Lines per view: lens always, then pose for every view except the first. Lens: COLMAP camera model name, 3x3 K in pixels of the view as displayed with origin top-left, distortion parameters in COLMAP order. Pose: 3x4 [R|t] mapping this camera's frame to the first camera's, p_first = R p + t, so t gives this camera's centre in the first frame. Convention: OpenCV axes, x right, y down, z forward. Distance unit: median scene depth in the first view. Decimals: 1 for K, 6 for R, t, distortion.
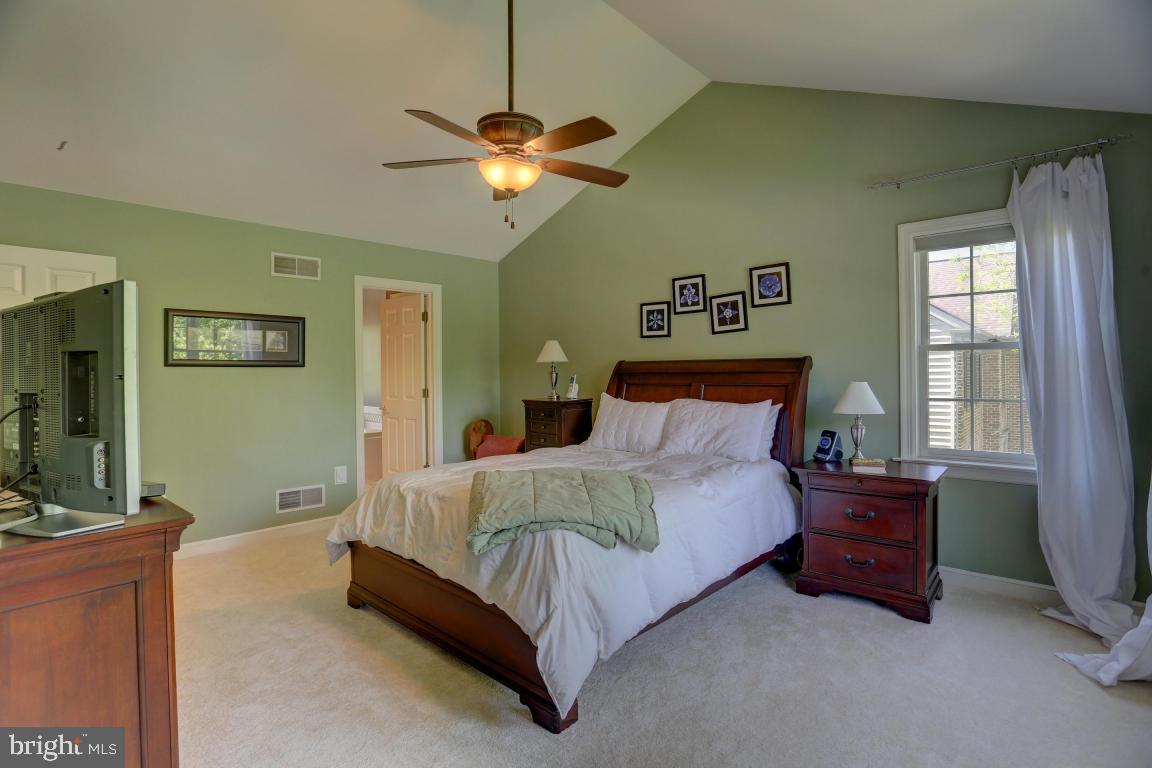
lens RADIAL K [[564.8, 0, 573.0], [0, 564.8, 380.8], [0, 0, 1]] dist [-0.044233, 0.014624]
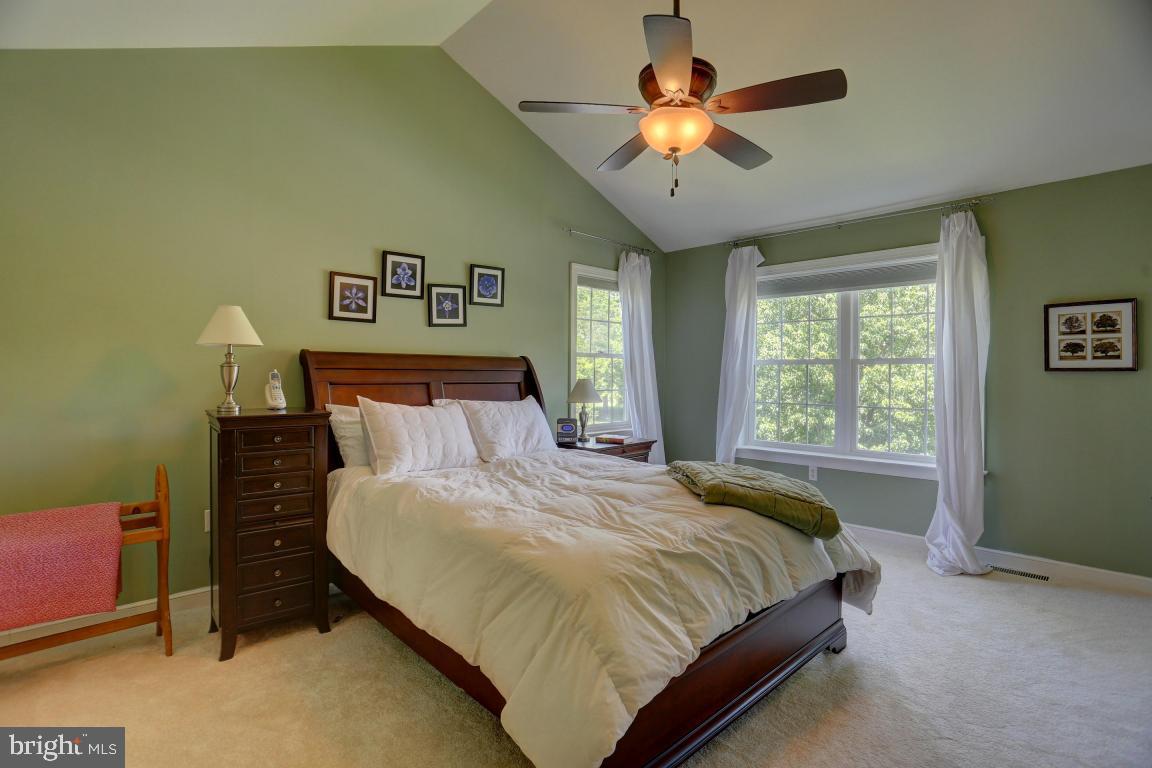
lens RADIAL K [[564.8, 0, 579.5], [0, 564.8, 378.7], [0, 0, 1]] dist [-0.044233, 0.014624]
pose [[0.088699, -0.011672, 0.995990, -0.620578], [-0.006375, 0.999904, 0.012286, -0.011649], [-0.996038, -0.007439, 0.088616, 0.681004]]
